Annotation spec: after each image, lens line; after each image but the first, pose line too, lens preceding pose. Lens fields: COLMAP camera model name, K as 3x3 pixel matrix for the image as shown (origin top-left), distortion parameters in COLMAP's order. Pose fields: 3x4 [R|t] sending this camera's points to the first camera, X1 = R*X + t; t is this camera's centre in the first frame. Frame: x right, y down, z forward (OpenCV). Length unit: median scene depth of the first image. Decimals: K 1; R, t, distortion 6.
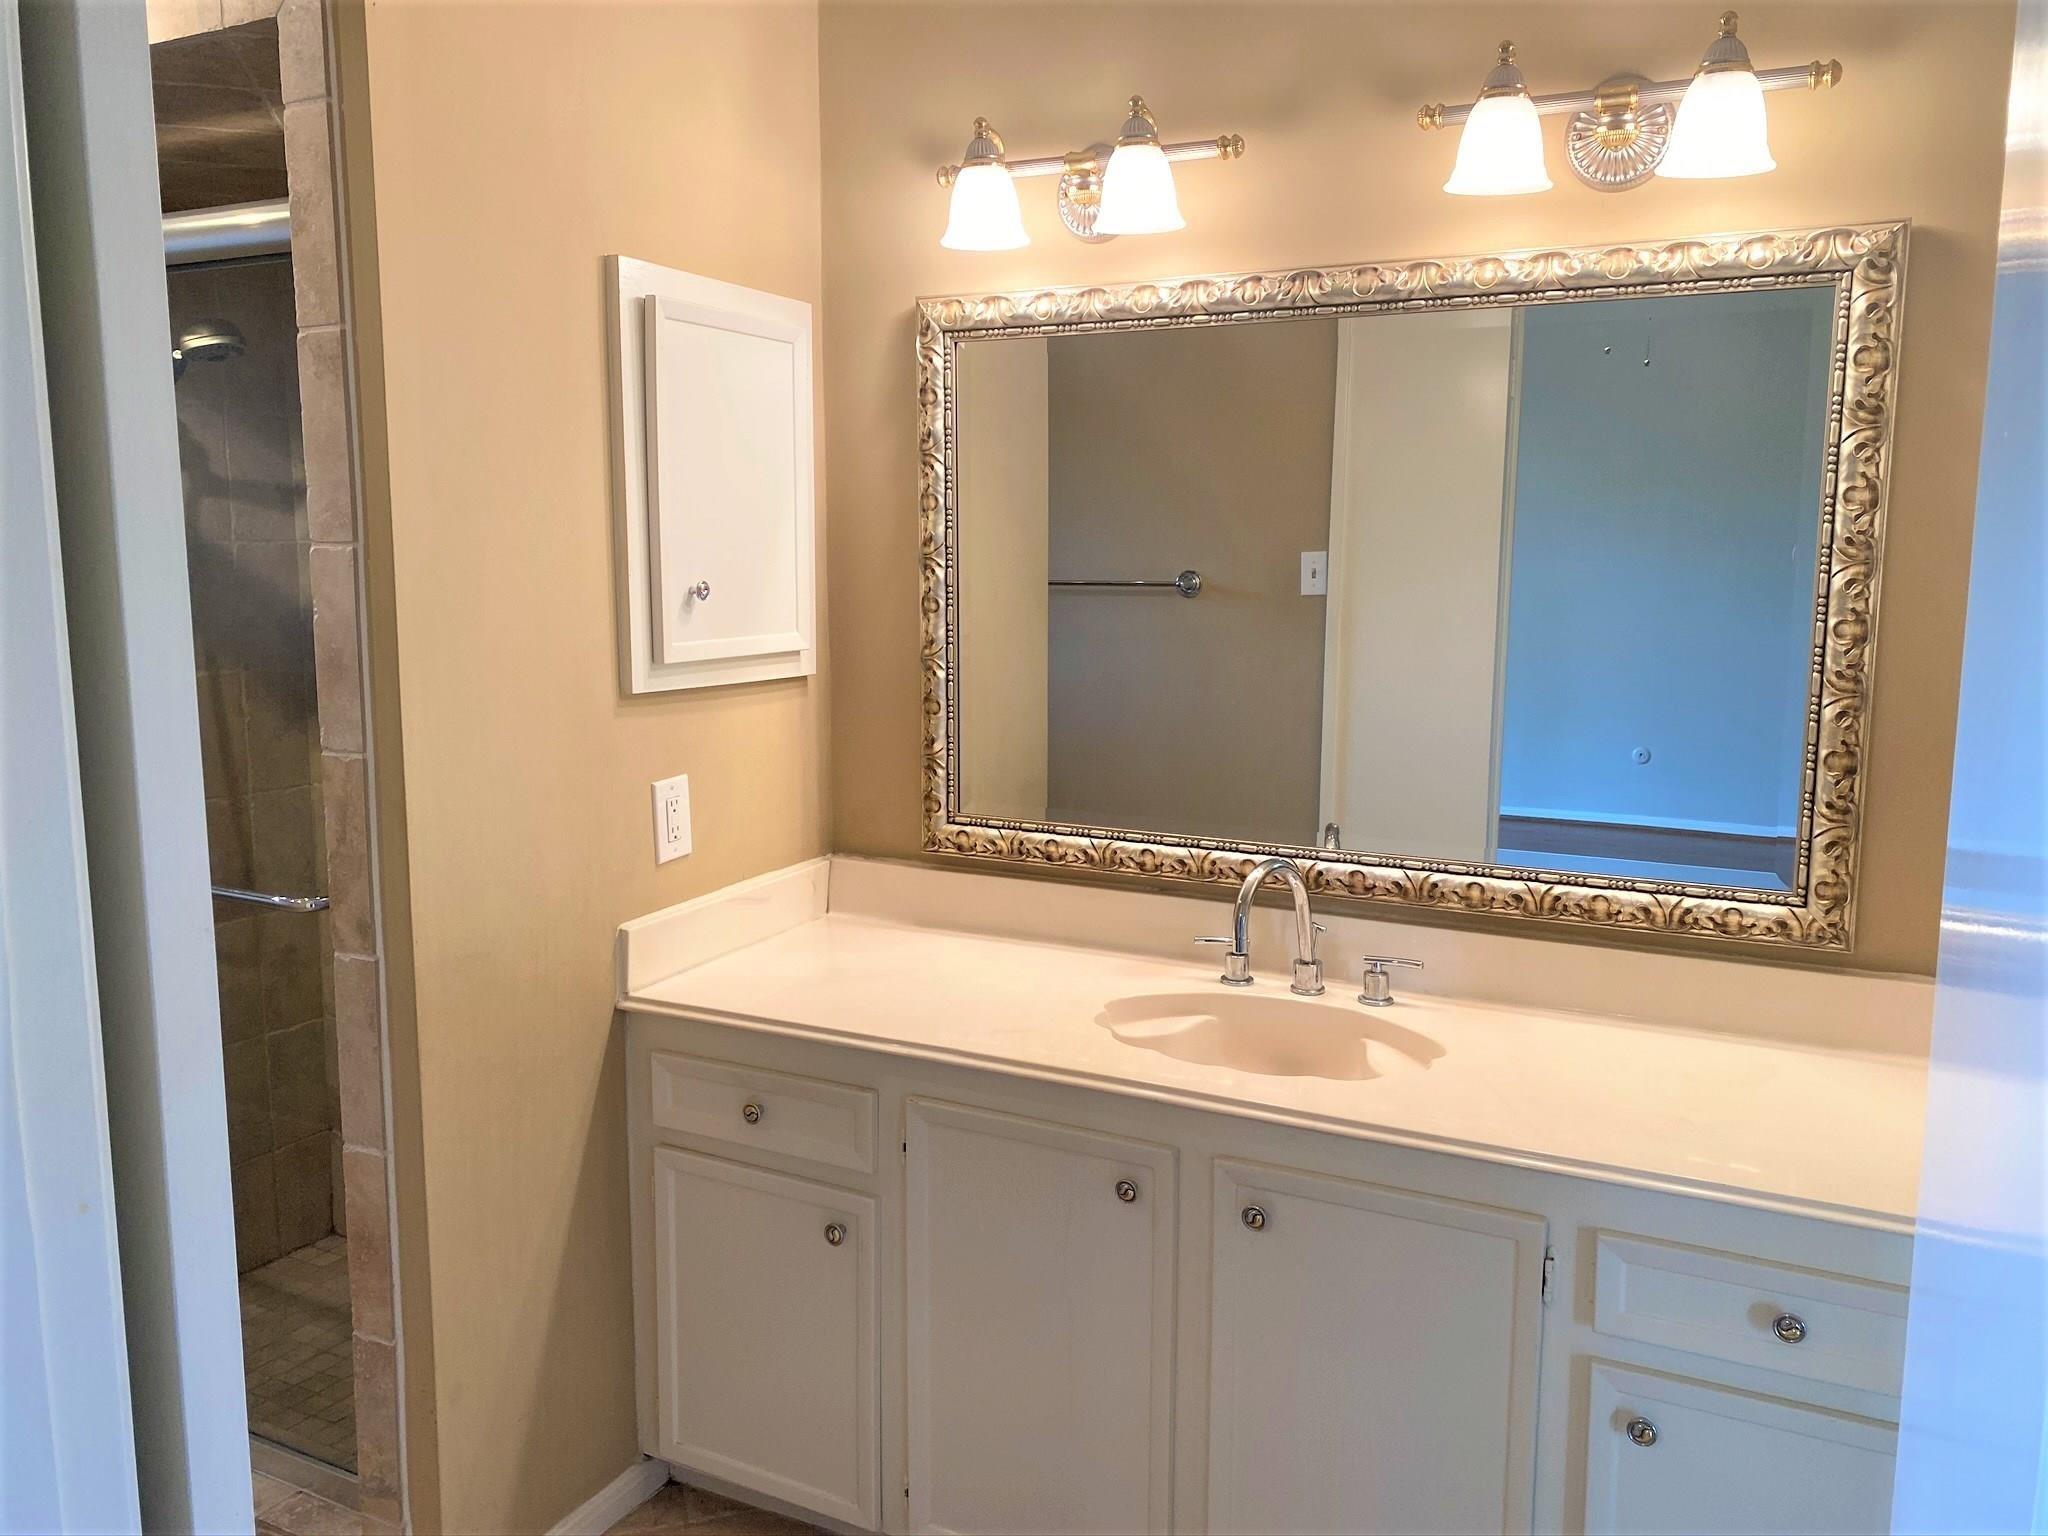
lens RADIAL K [[1549.8, 0, 1018.6], [0, 1549.8, 758.5], [0, 0, 1]] dist [0.045752, -0.051295]
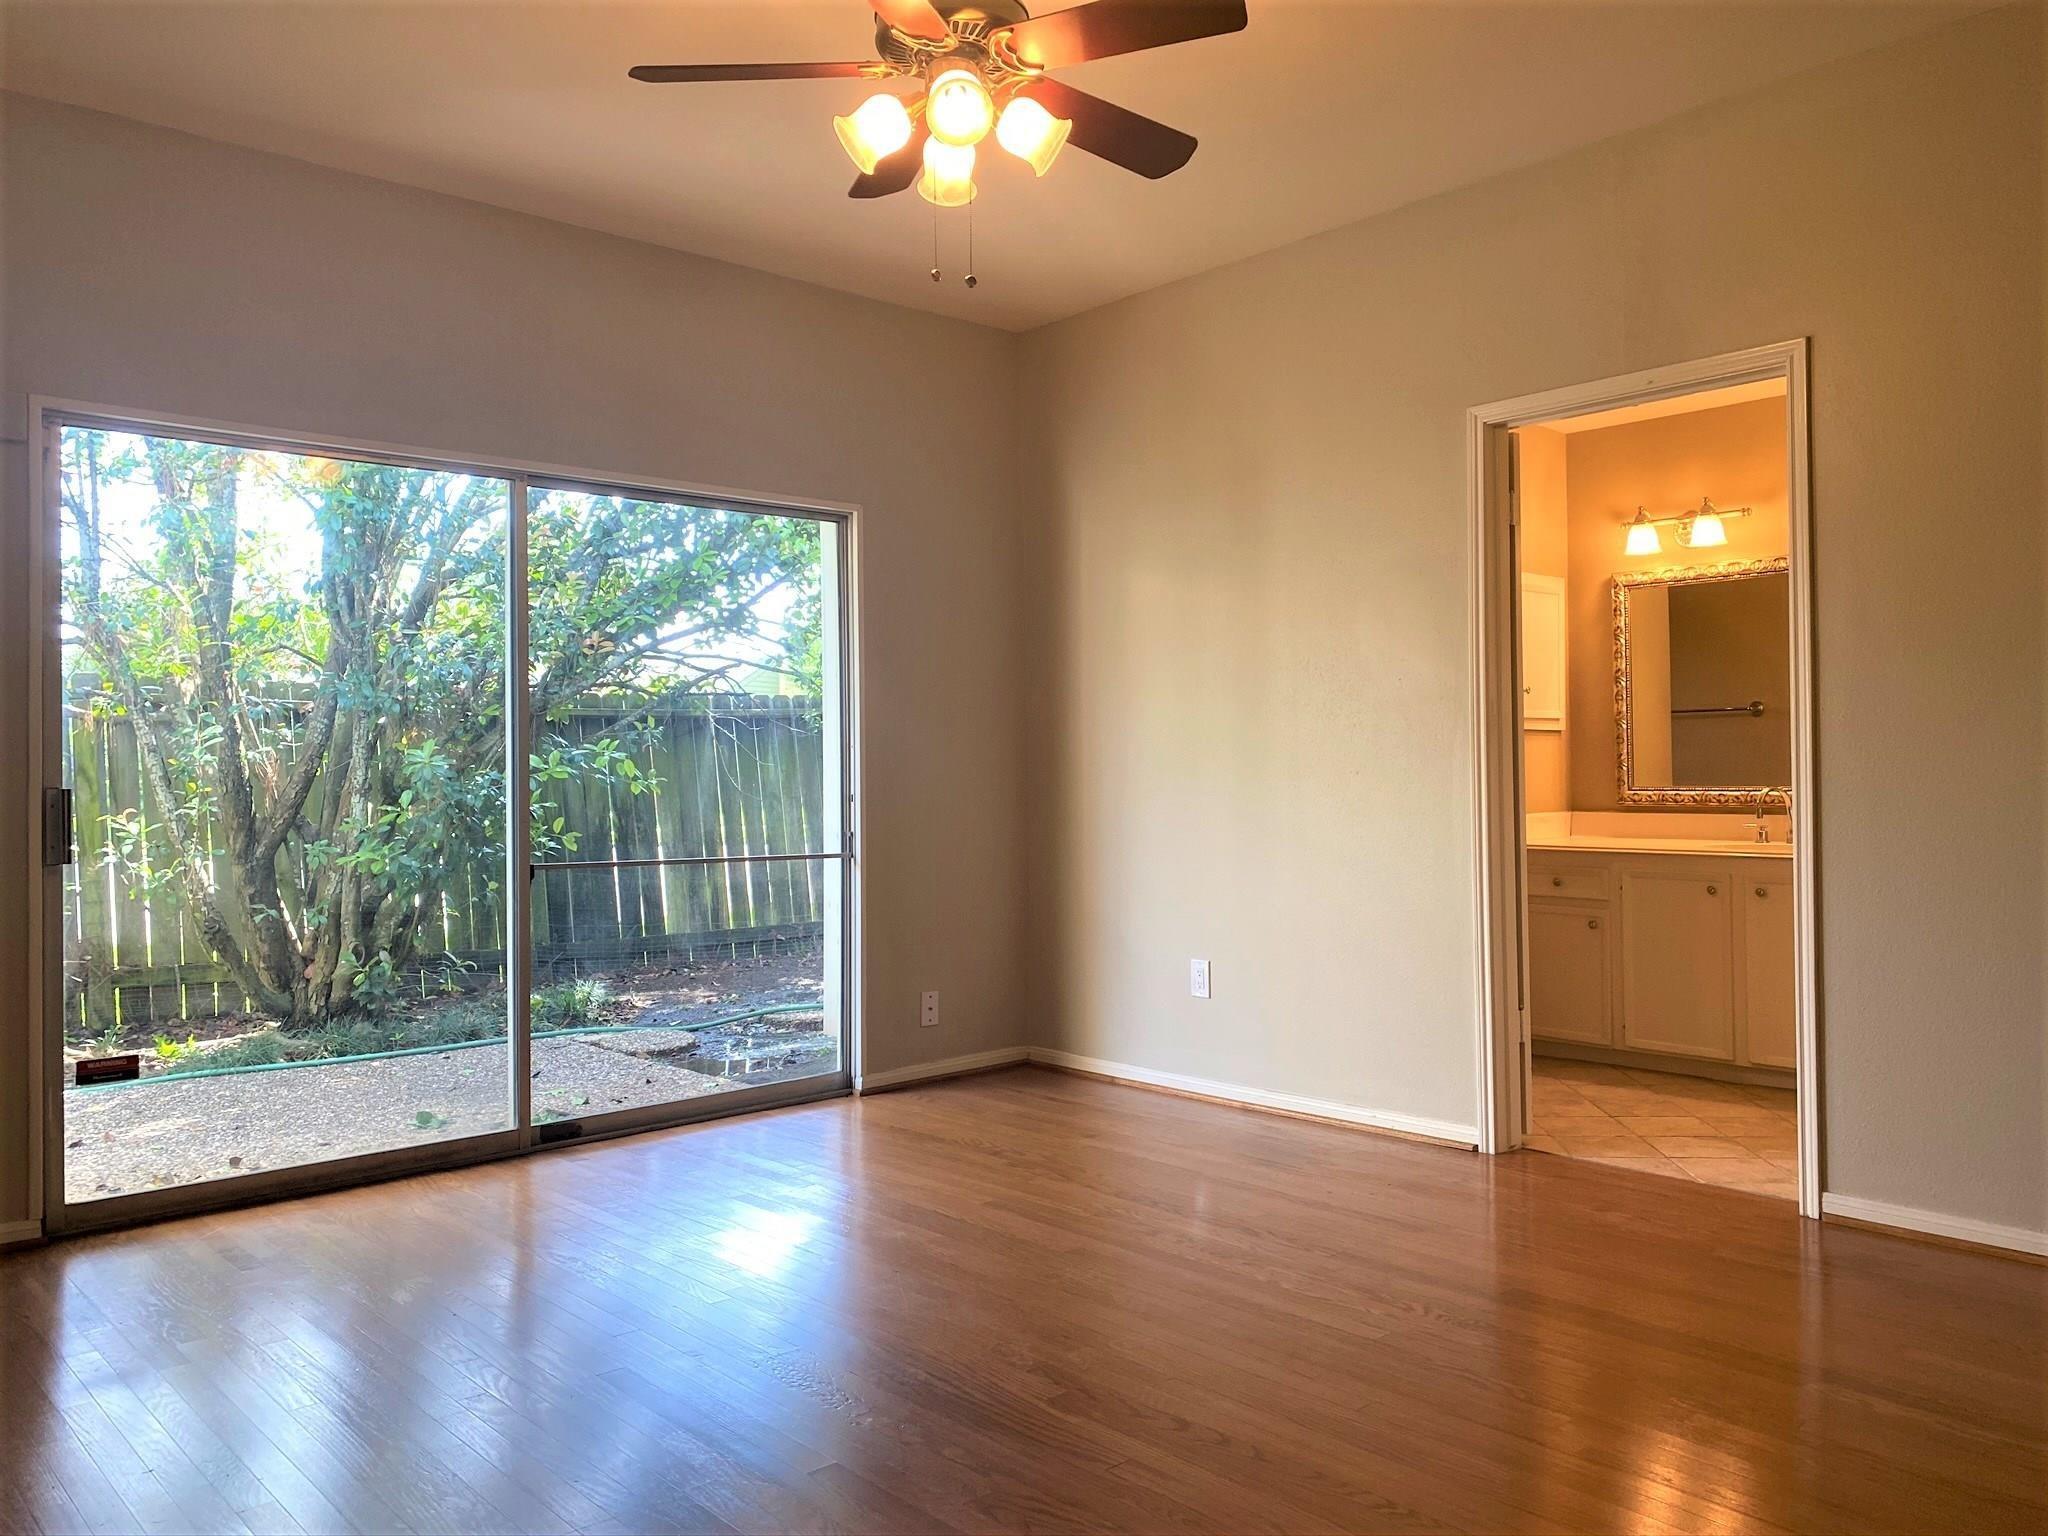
lens RADIAL K [[1549.8, 0, 1040.2], [0, 1549.8, 755.4], [0, 0, 1]] dist [0.045752, -0.051295]
pose [[0.937932, -0.019659, -0.346263, -0.071416], [-0.028332, 0.990712, -0.132993, 0.373455], [0.345661, 0.134548, 0.928663, -1.706351]]
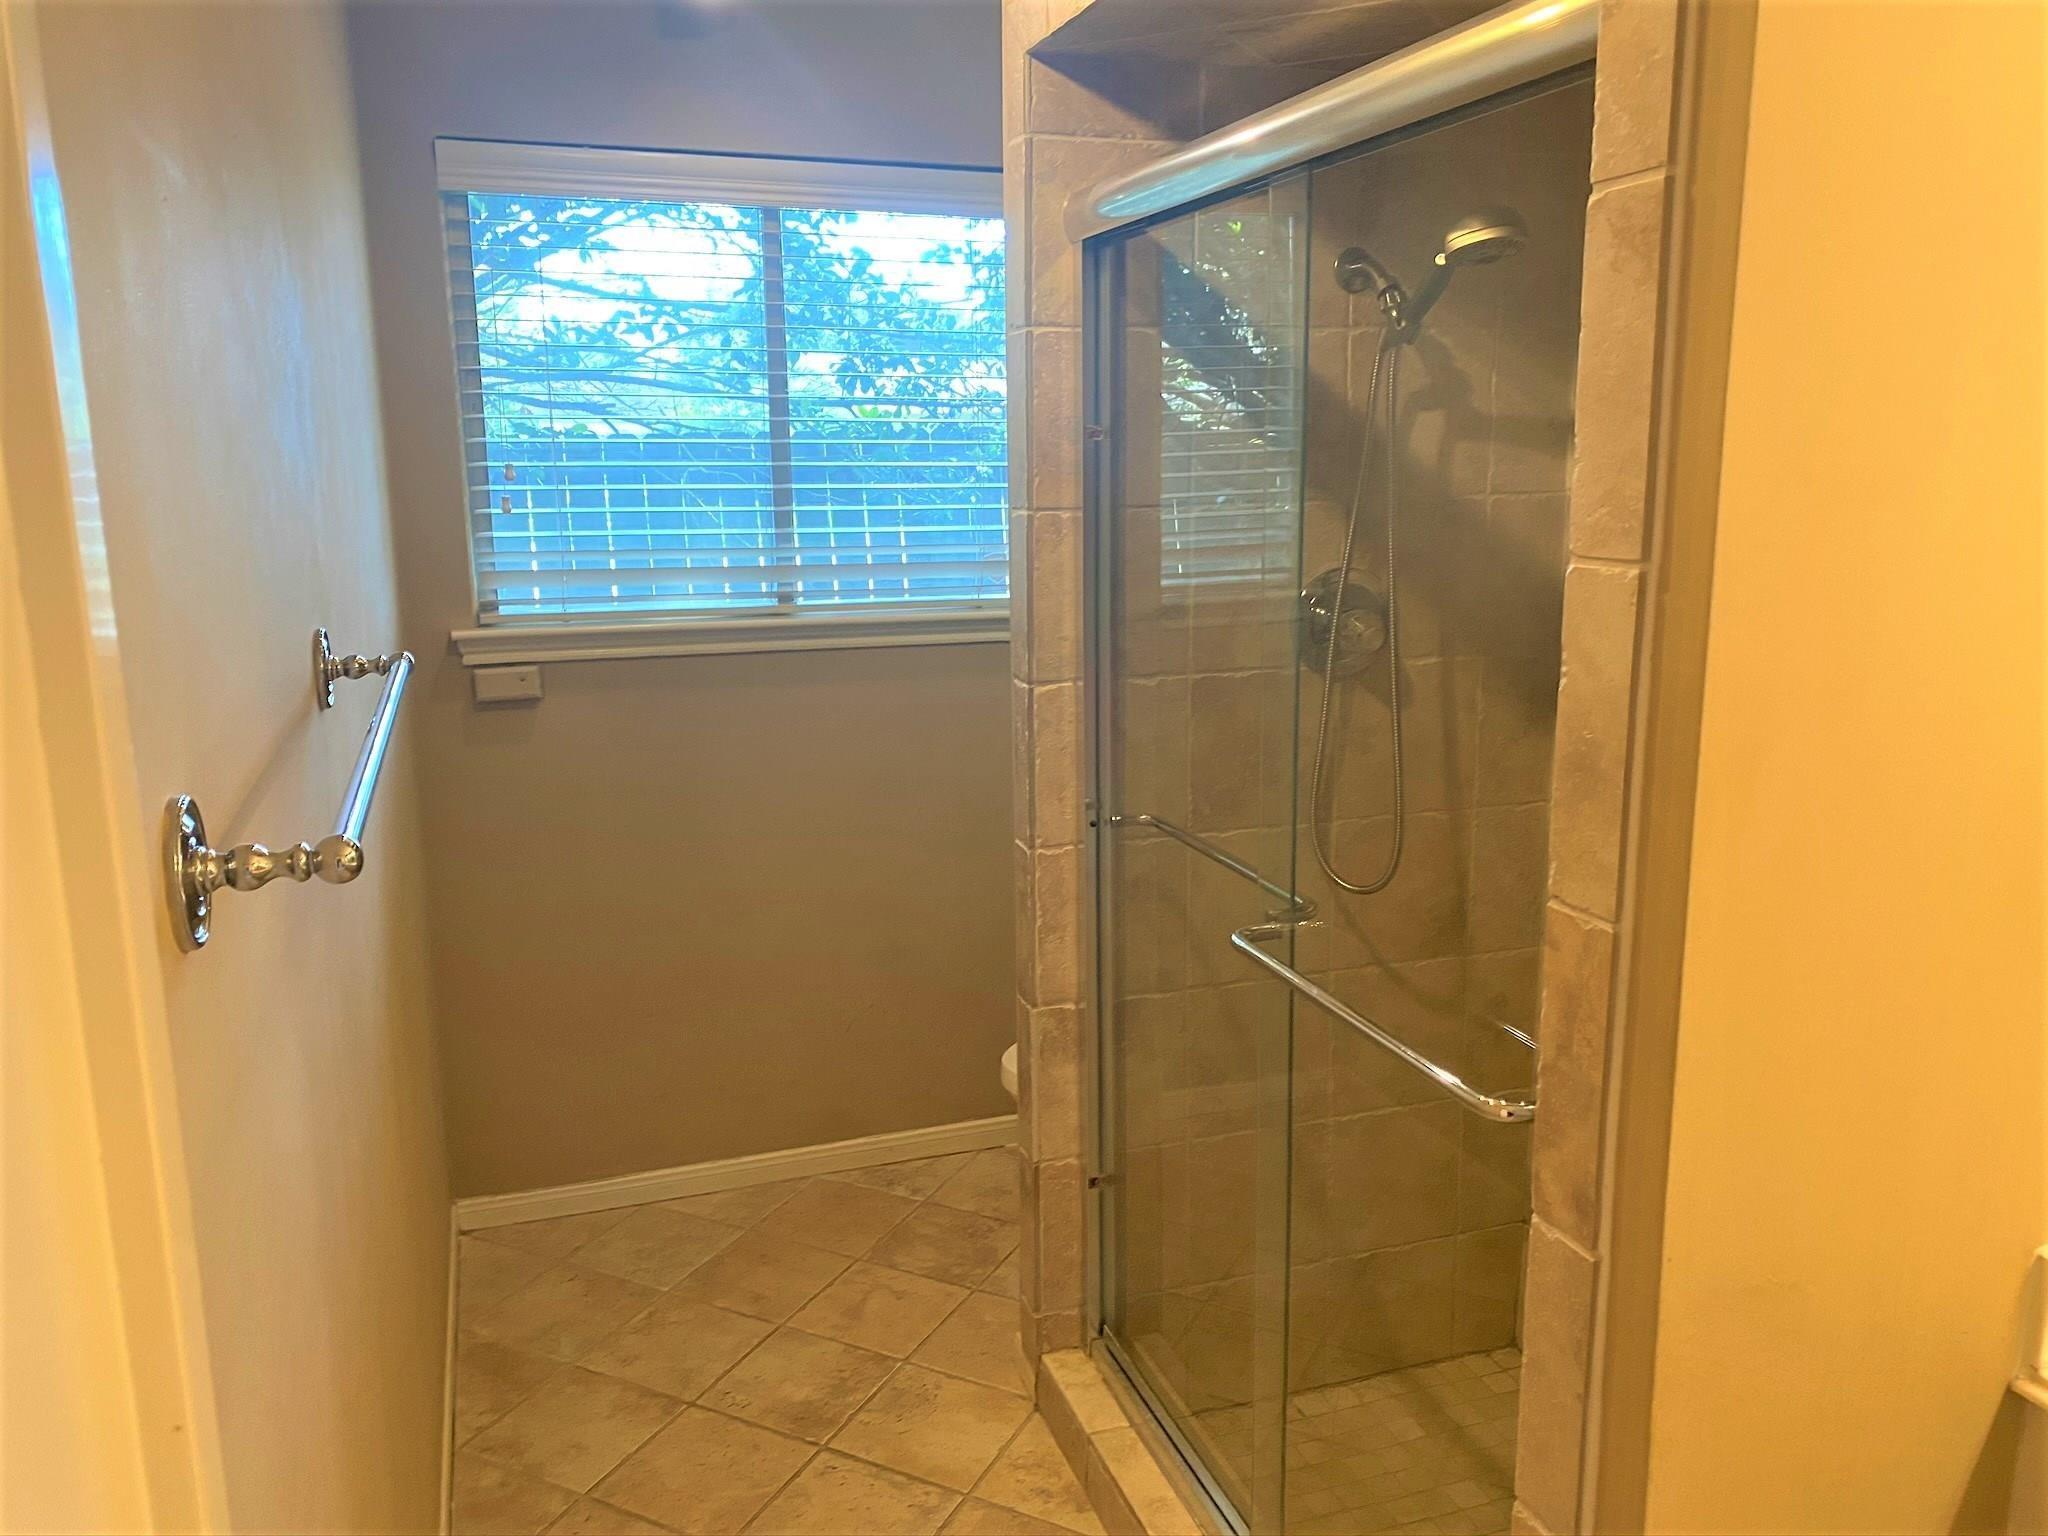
lens RADIAL K [[1549.8, 0, 1029.6], [0, 1549.8, 767.2], [0, 0, 1]] dist [0.045752, -0.051295]
pose [[0.724517, 0.124769, -0.677870, -0.149816], [-0.078699, 0.992022, 0.098477, -0.079130], [0.684749, -0.018000, 0.728557, 0.335375]]
